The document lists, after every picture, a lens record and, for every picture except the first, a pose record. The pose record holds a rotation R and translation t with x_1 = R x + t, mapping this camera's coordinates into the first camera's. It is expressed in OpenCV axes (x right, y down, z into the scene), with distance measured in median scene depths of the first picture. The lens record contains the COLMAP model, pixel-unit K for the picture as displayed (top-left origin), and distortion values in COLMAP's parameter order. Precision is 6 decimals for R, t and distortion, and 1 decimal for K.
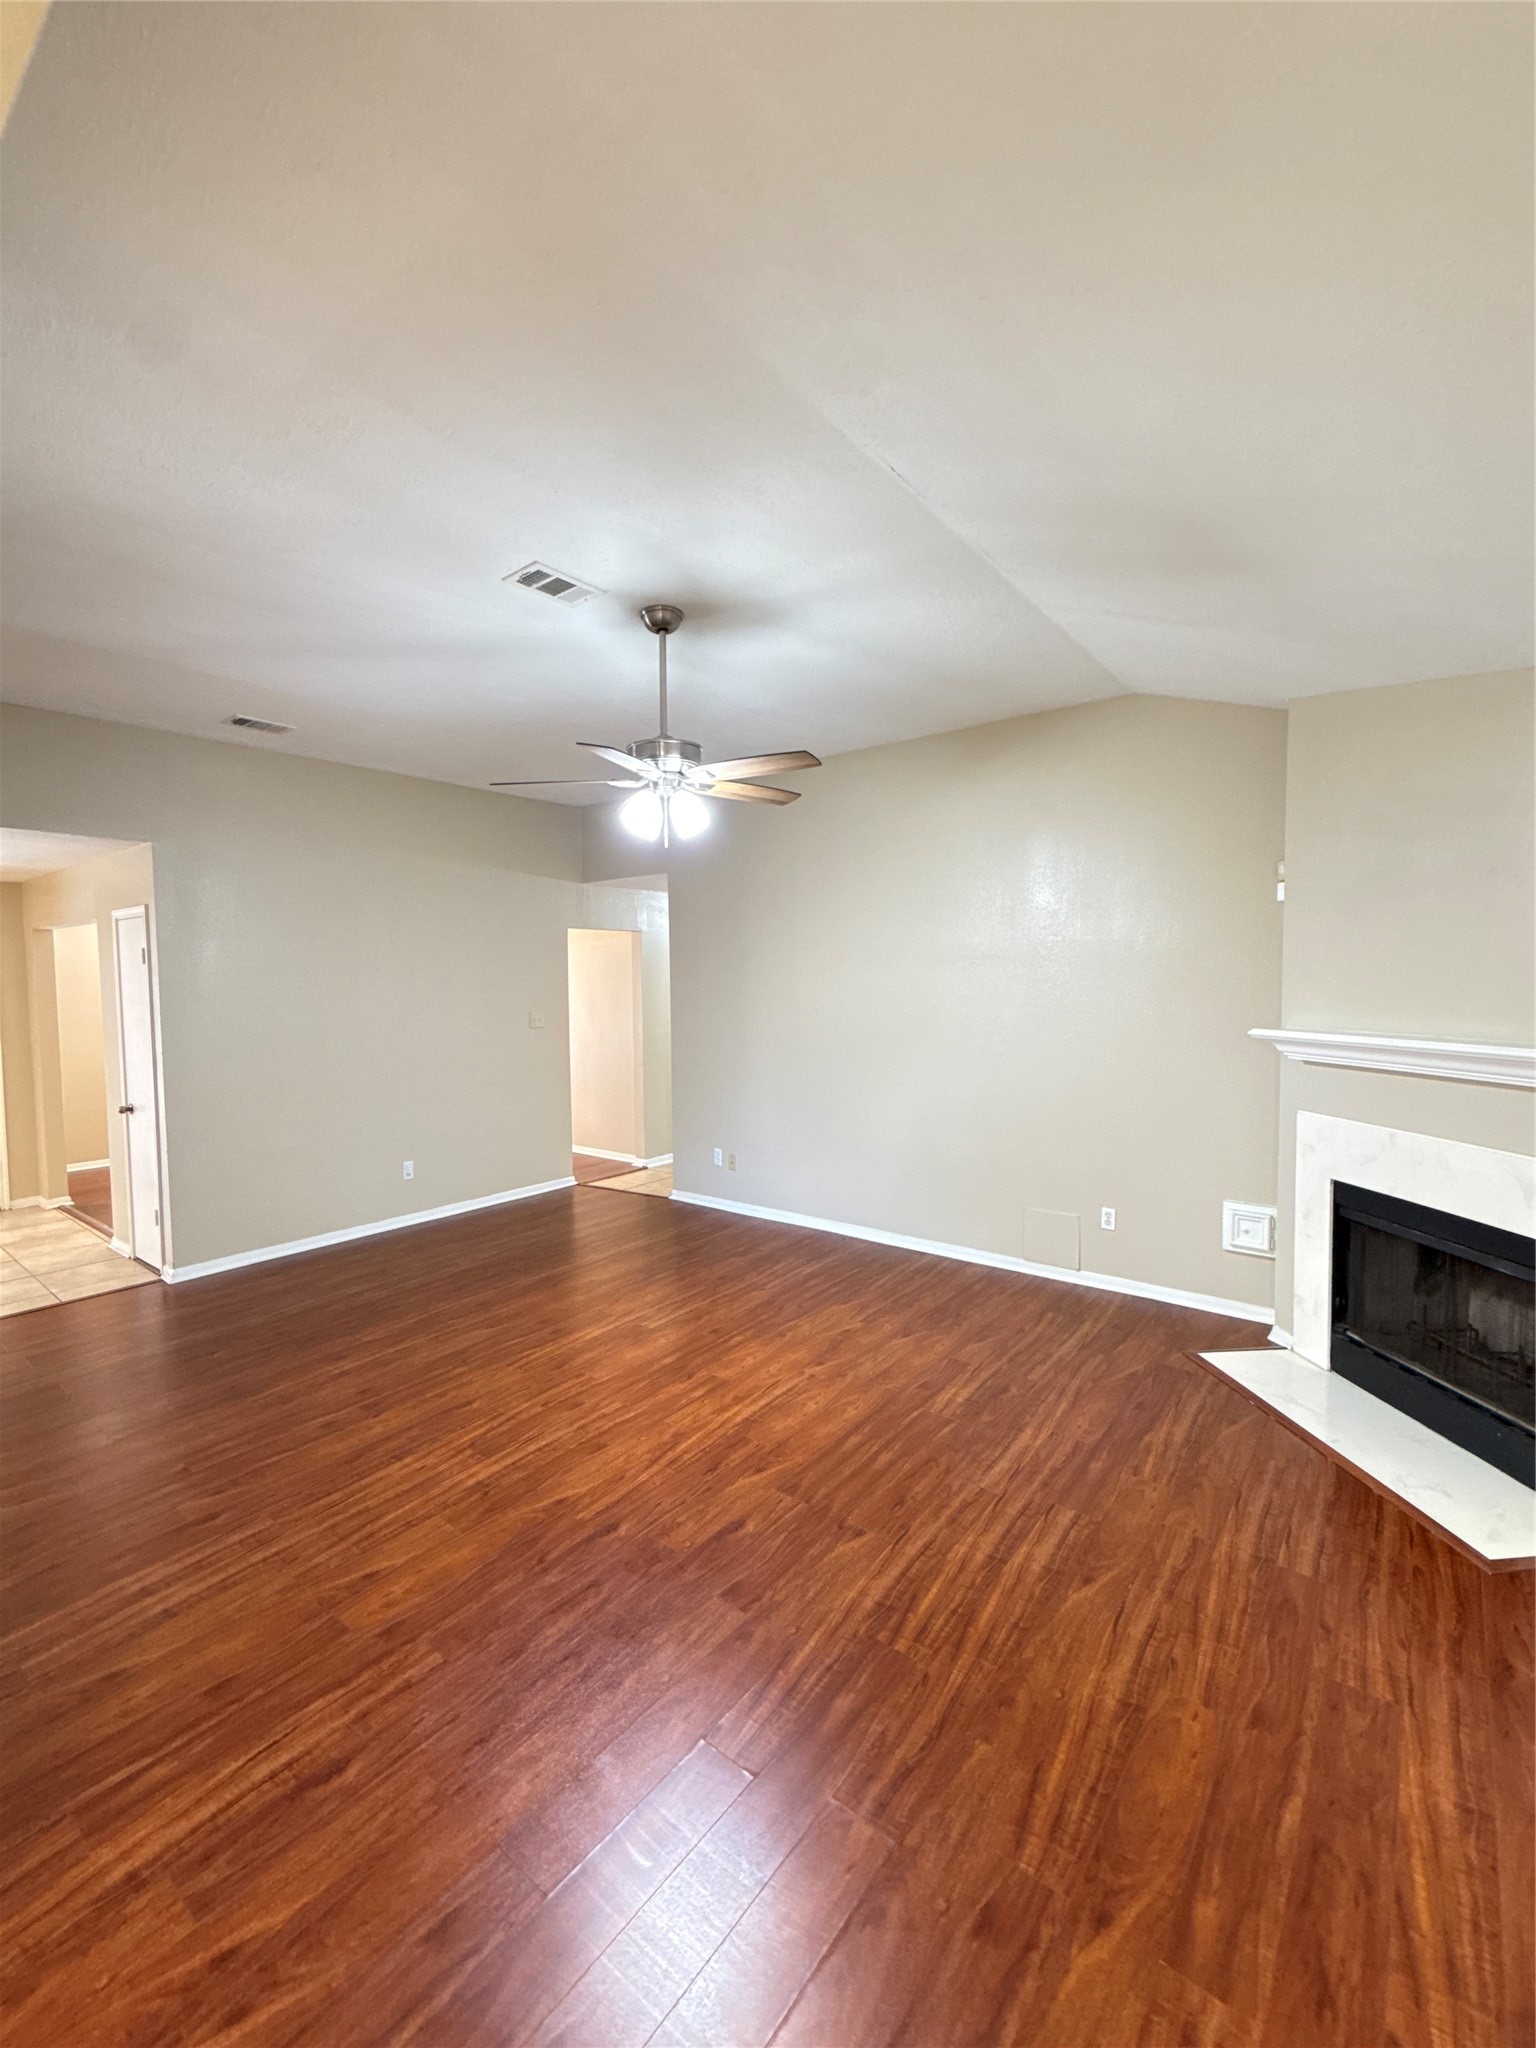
lens RADIAL K [[843.0, 0, 763.5], [0, 843.0, 1025.9], [0, 0, 1]] dist [-0.000325, 0.000450]
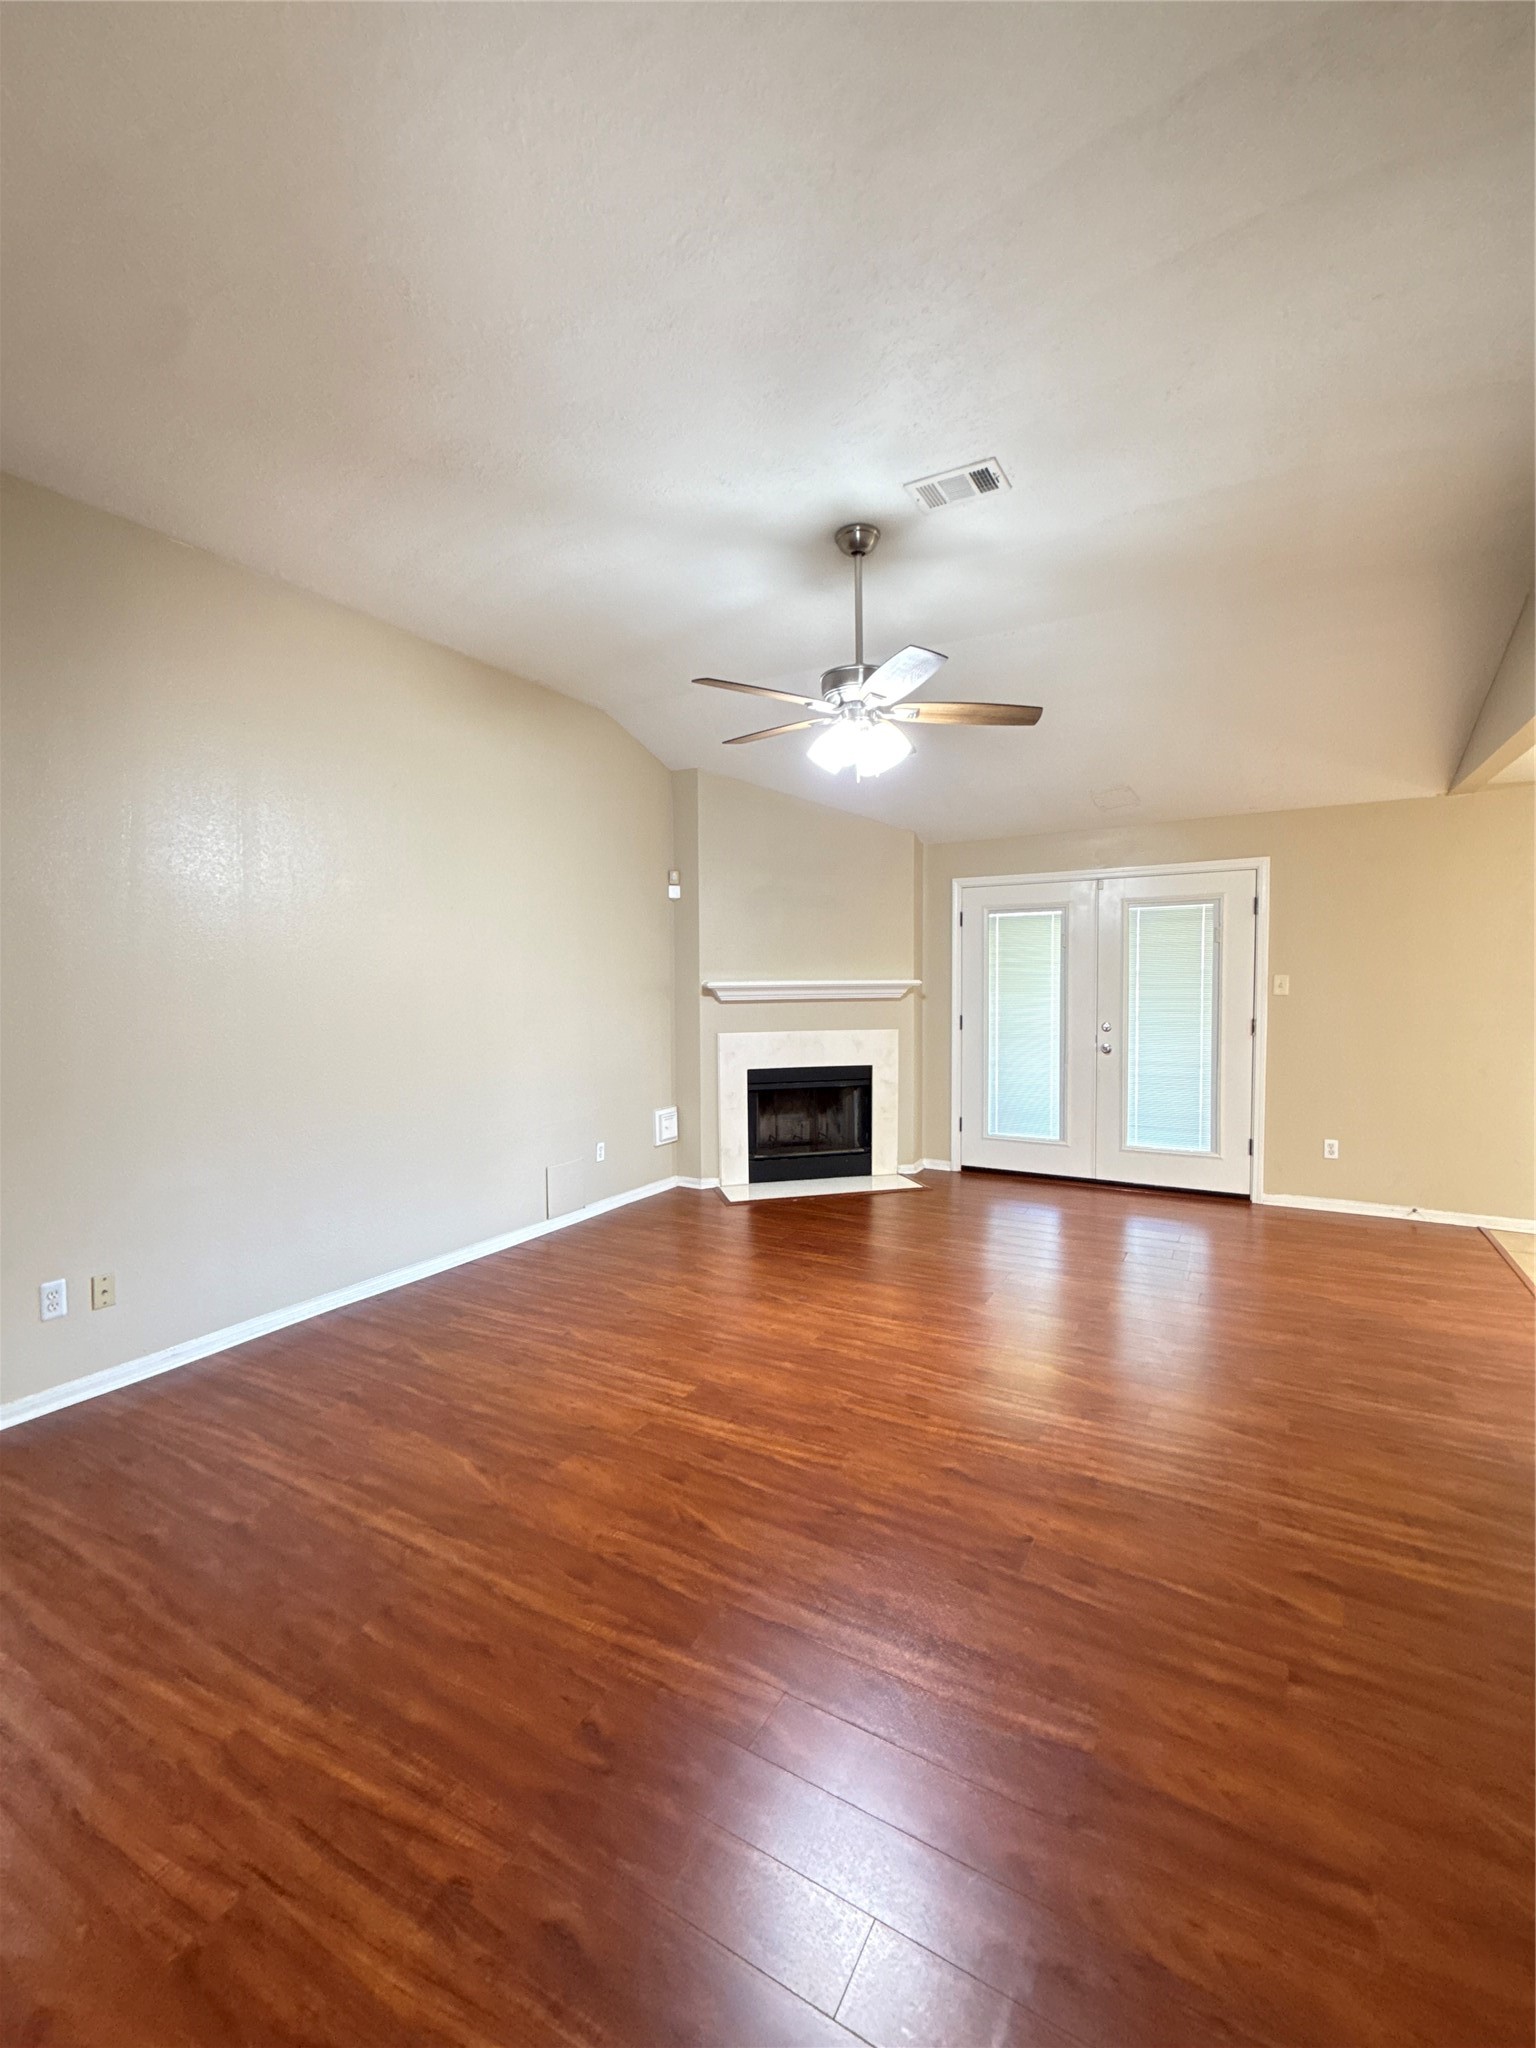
lens RADIAL K [[843.0, 0, 765.2], [0, 843.0, 1024.9], [0, 0, 1]] dist [-0.000325, 0.000450]
pose [[-0.127458, -0.046763, 0.990741, -1.021974], [0.058561, 0.996791, 0.054582, 0.002253], [-0.990114, 0.064976, -0.124310, 1.195086]]
